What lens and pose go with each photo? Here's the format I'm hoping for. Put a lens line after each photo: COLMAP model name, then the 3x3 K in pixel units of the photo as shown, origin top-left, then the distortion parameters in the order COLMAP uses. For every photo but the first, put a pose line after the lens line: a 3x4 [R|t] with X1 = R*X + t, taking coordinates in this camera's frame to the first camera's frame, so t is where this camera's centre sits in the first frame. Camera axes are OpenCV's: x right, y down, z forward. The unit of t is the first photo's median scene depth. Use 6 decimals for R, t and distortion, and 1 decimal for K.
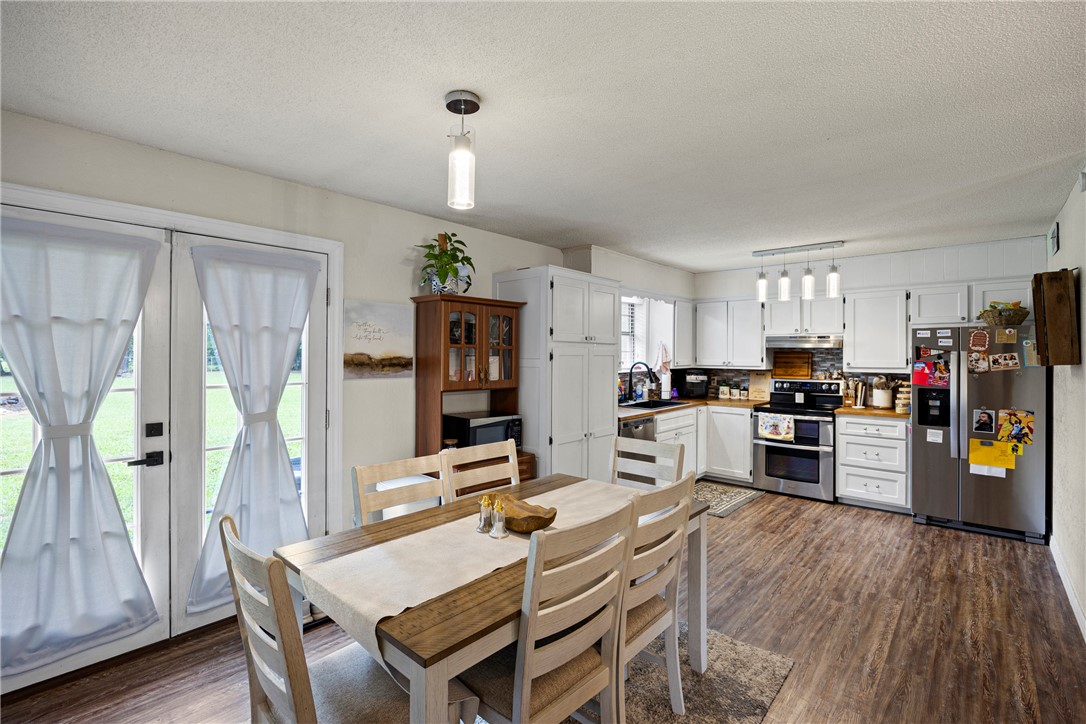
lens RADIAL K [[495.4, 0, 542.3], [0, 495.4, 353.0], [0, 0, 1]] dist [-0.019733, 0.001456]
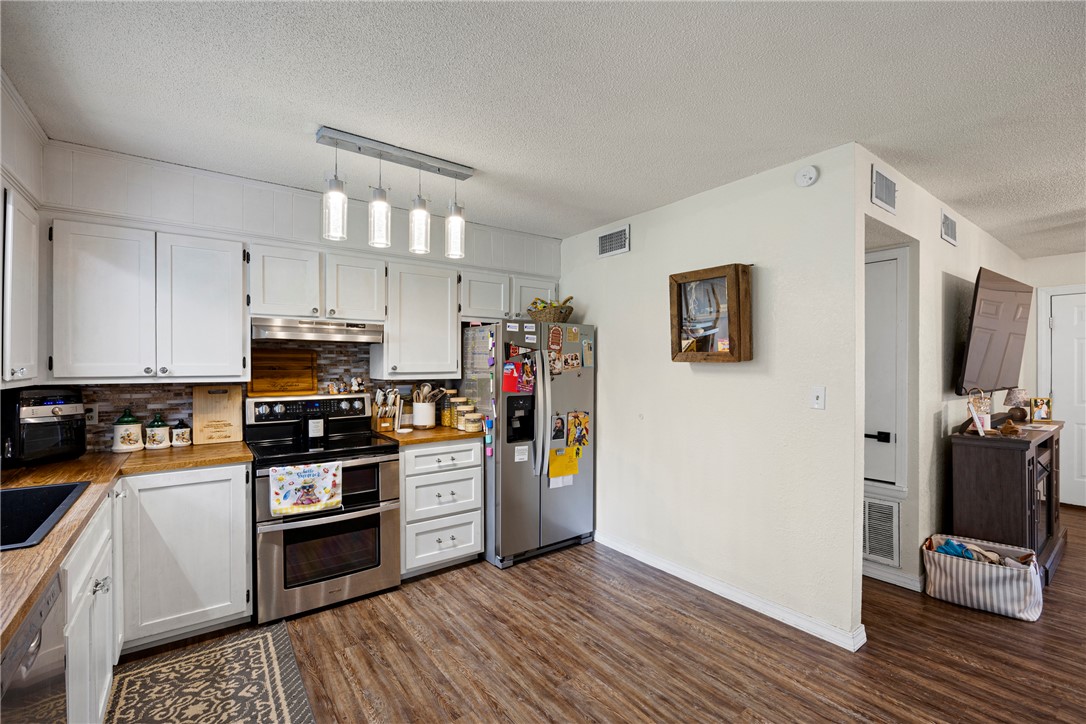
lens RADIAL K [[476.1, 0, 556.8], [0, 476.1, 369.7], [0, 0, 1]] dist [-0.014537, 0.001696]
pose [[0.183872, -0.010284, 0.982896, 0.038215], [0.000831, 0.999947, 0.010307, 0.023191], [-0.982950, -0.001079, 0.183871, 0.846358]]
